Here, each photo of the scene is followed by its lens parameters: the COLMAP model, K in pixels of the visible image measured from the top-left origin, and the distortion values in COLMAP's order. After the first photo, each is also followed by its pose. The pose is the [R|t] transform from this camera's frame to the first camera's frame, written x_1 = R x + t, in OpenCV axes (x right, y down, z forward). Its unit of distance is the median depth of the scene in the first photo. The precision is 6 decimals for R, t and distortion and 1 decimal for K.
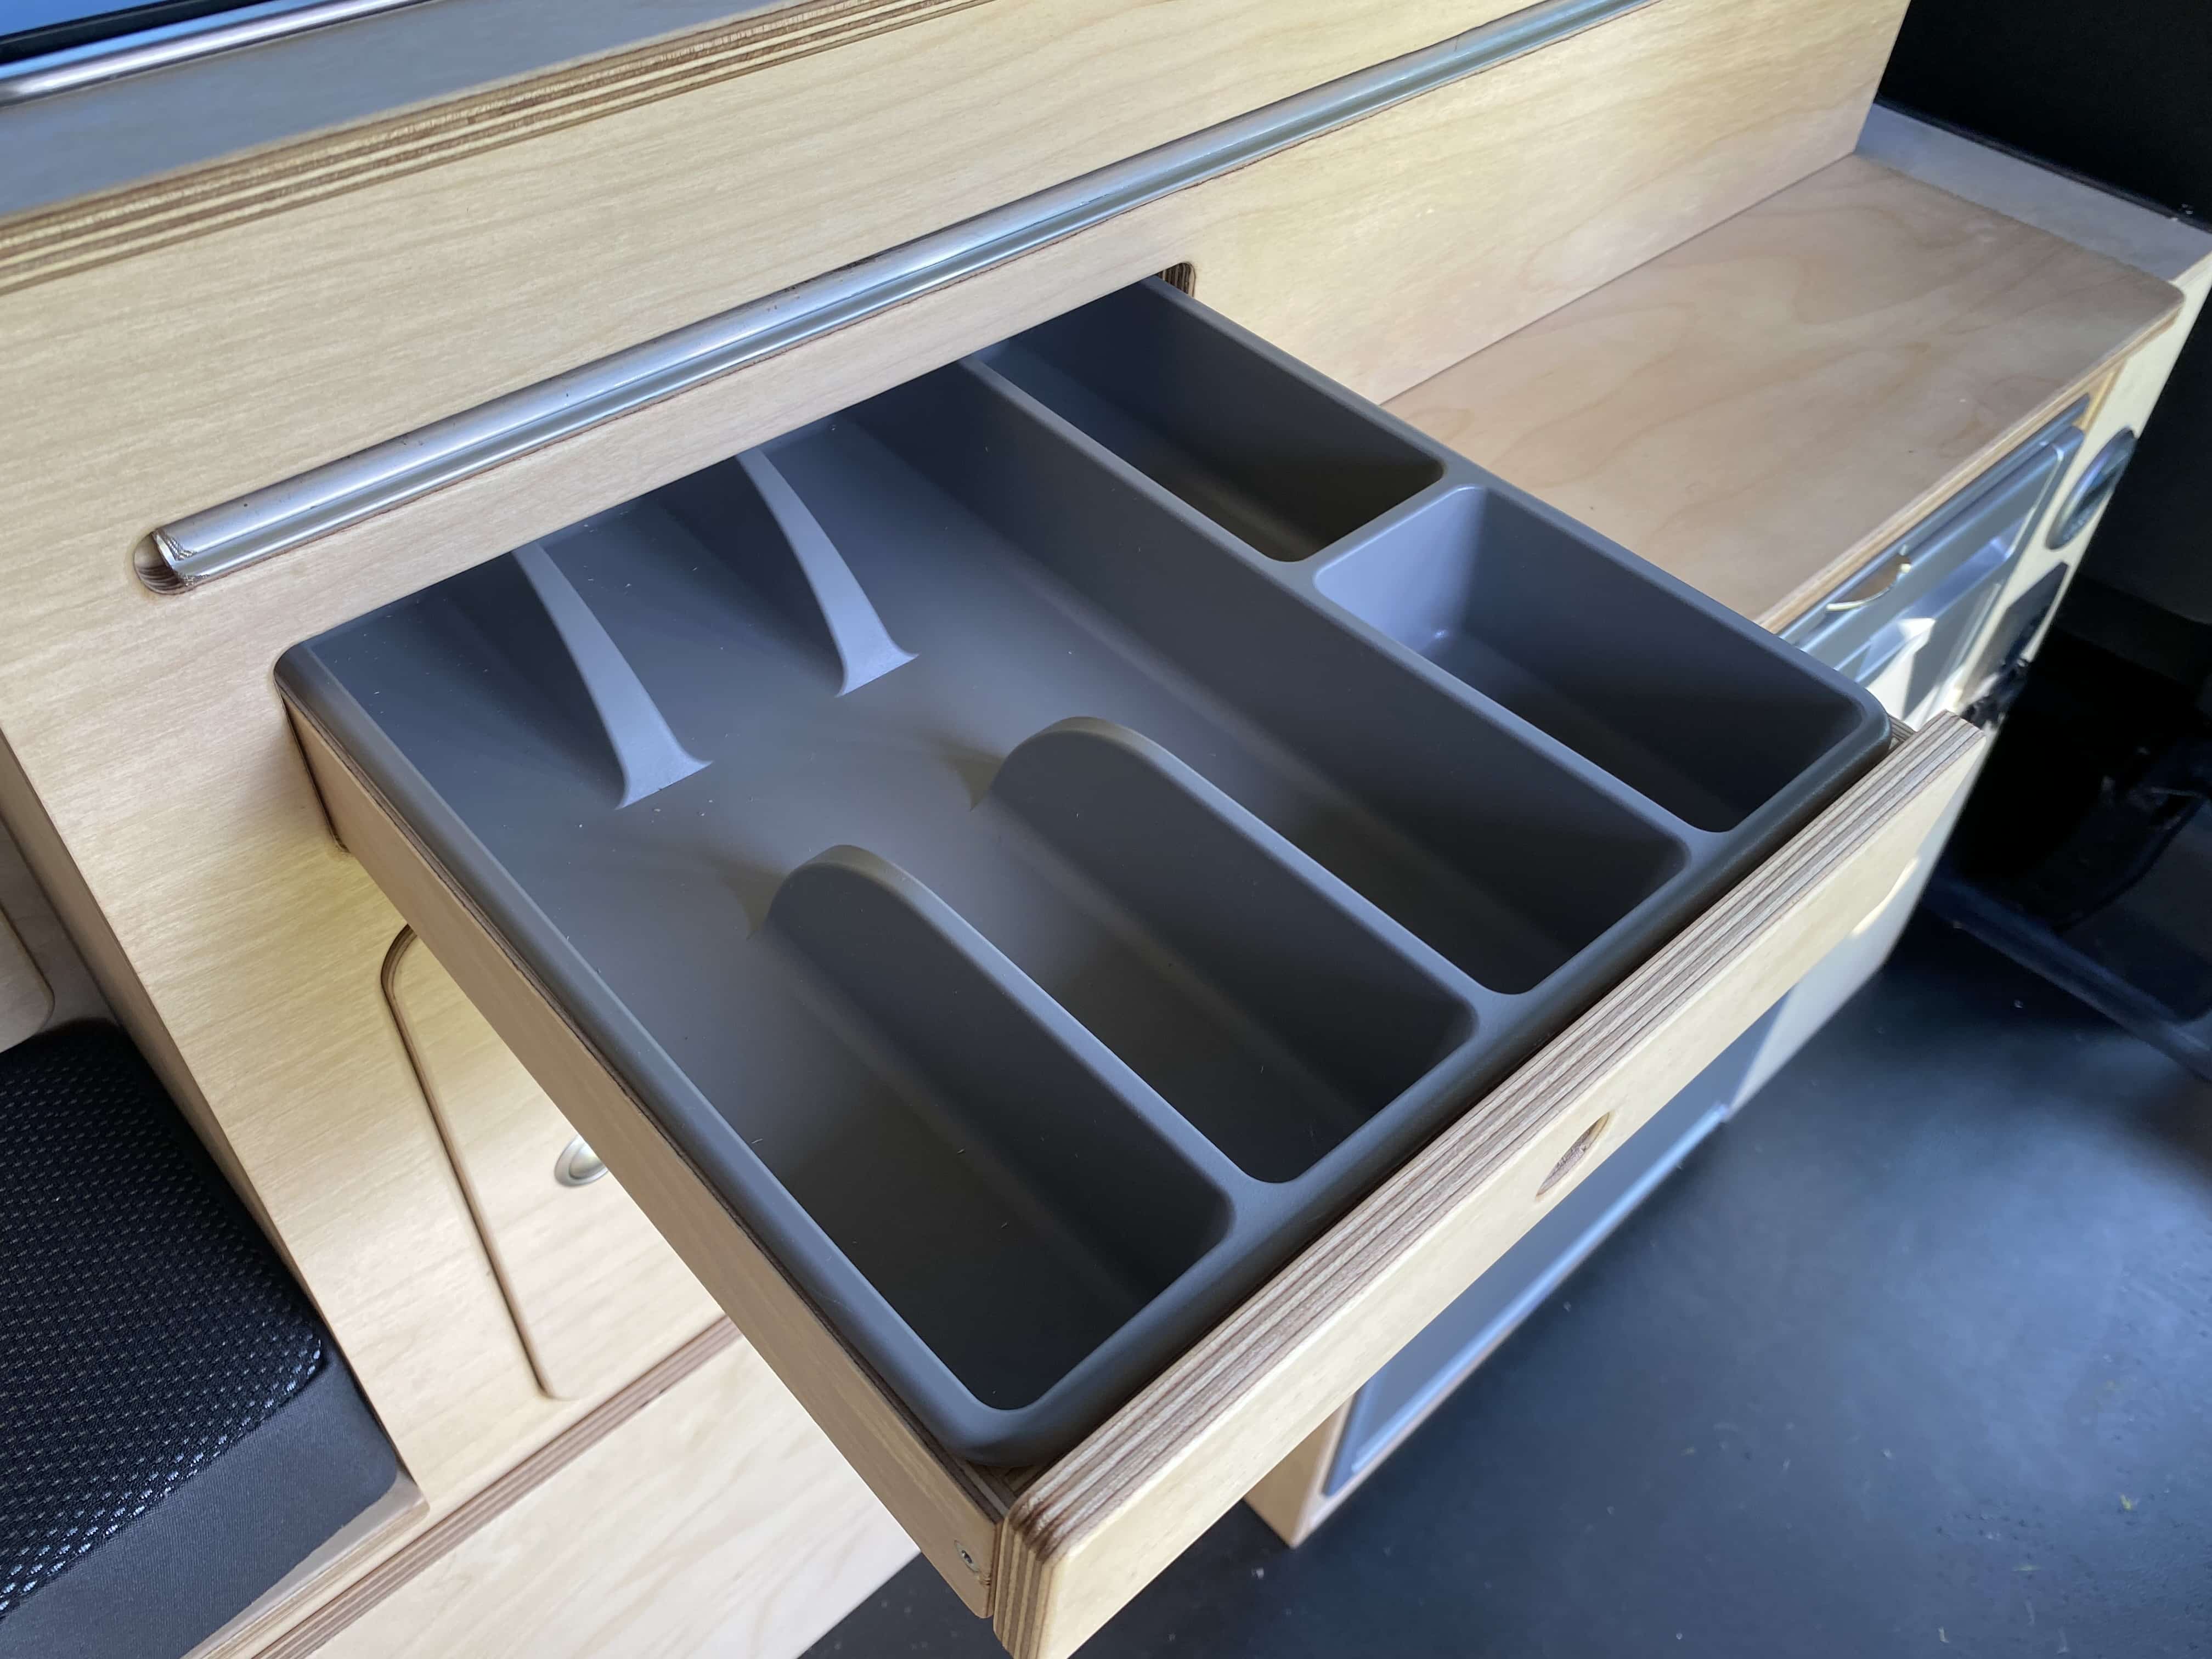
lens RADIAL K [[1688.9, 0, 1106.0], [0, 1688.9, 829.5], [0, 0, 1]] dist [-0.004006, -0.007435]
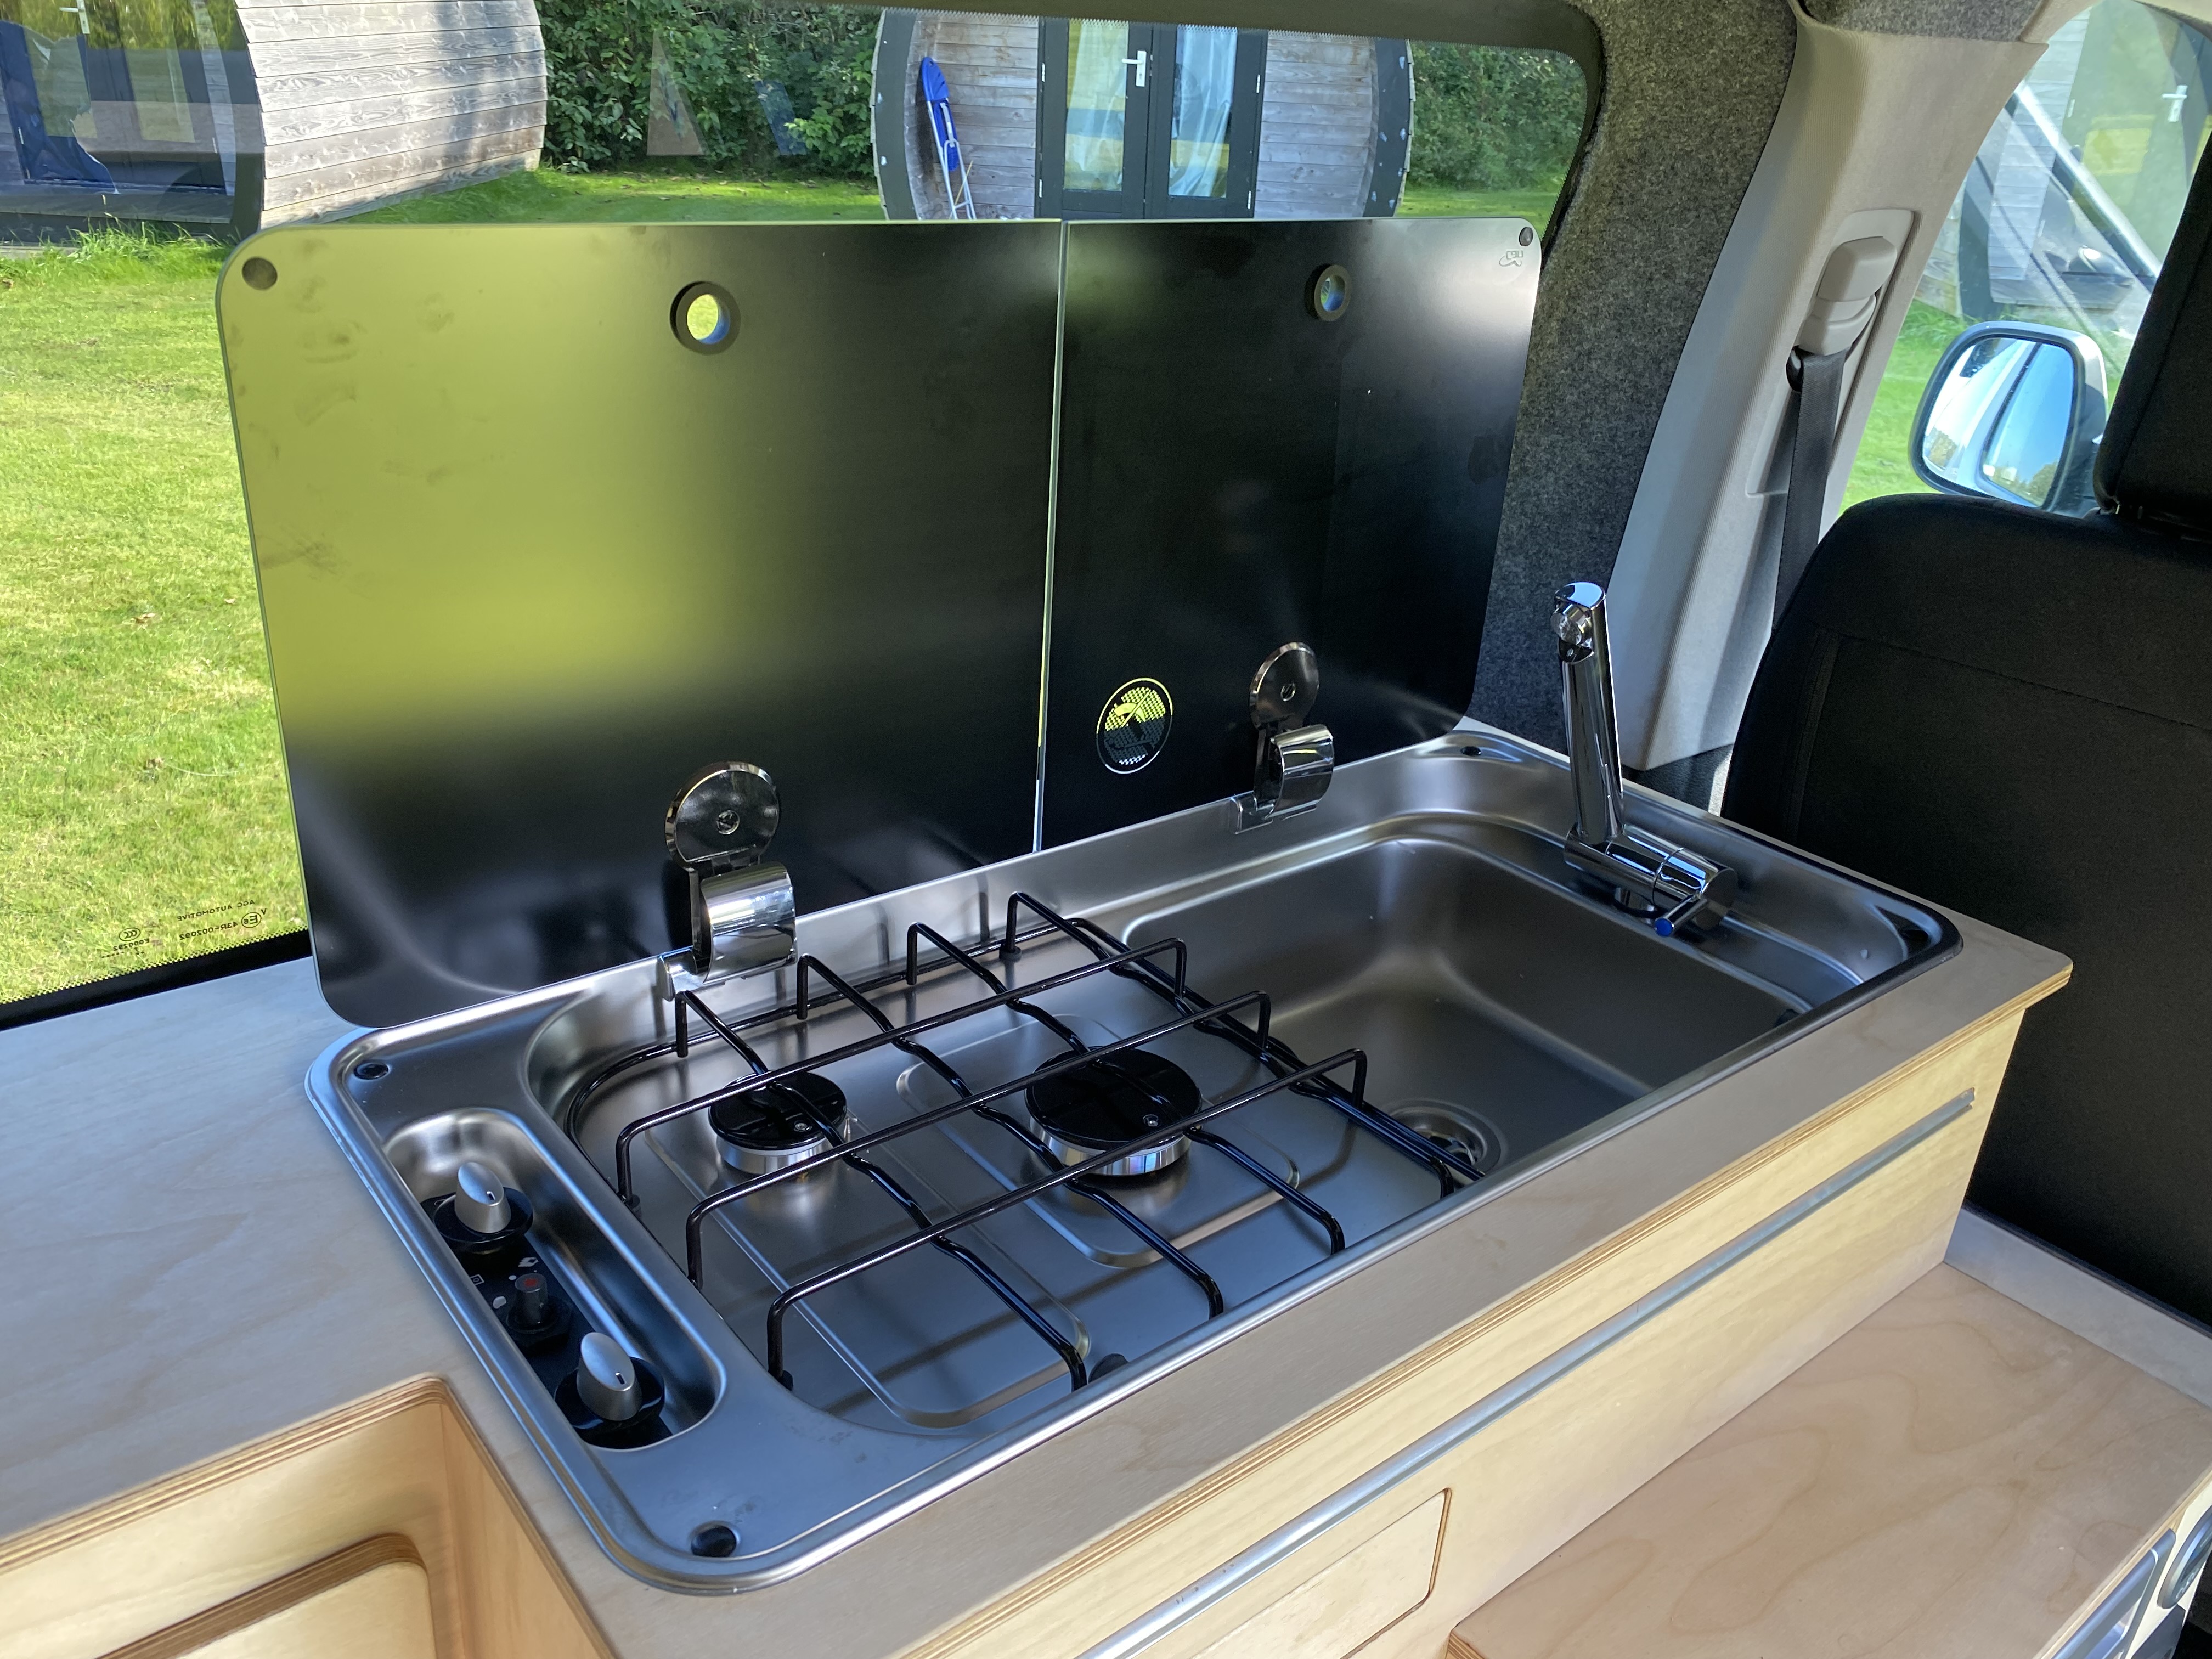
lens RADIAL K [[1688.9, 0, 1106.0], [0, 1688.9, 829.5], [0, 0, 1]] dist [-0.004006, -0.007435]
pose [[0.996936, 0.042407, -0.065732, -0.107822], [-0.064147, 0.924107, -0.376710, -0.205092], [0.044768, 0.379773, 0.923996, -0.310409]]
